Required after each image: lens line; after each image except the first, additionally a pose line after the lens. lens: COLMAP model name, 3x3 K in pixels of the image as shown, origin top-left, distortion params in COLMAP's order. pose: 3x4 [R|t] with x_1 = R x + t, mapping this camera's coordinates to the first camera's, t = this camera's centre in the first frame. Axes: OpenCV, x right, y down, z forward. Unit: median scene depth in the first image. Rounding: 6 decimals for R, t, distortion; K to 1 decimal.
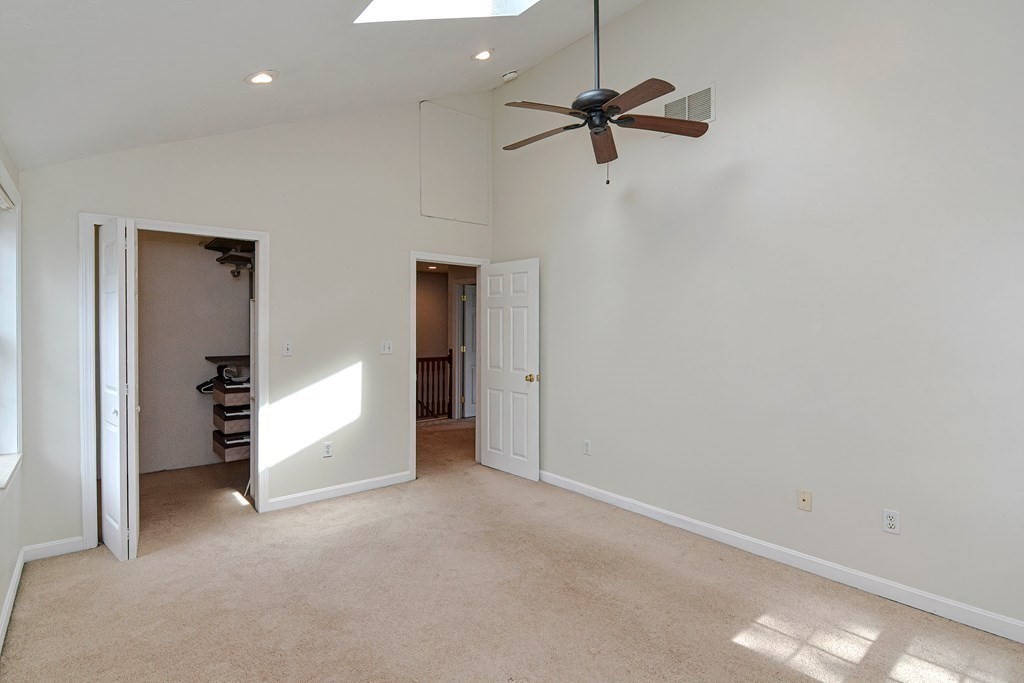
lens RADIAL K [[501.4, 0, 511.8], [0, 501.4, 335.5], [0, 0, 1]] dist [-0.002739, -0.001999]
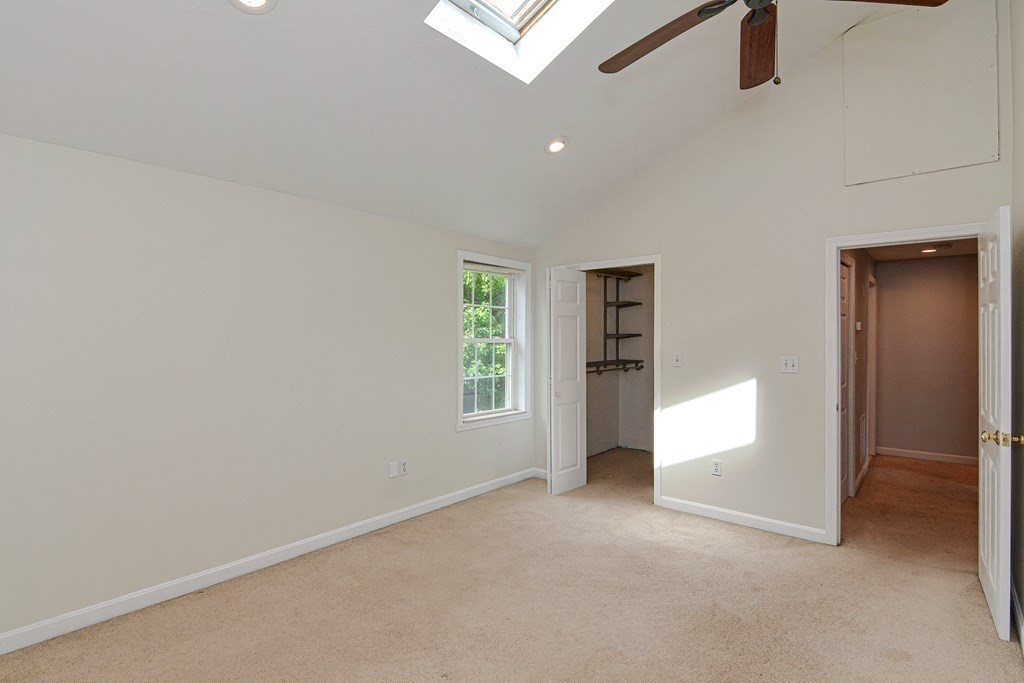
lens RADIAL K [[501.4, 0, 513.0], [0, 501.4, 337.6], [0, 0, 1]] dist [-0.002739, -0.001999]
pose [[0.189624, 0.004122, -0.981848, 0.496485], [-0.019255, 0.999814, 0.000479, -0.012904], [0.981668, 0.018814, 0.189668, 0.435391]]
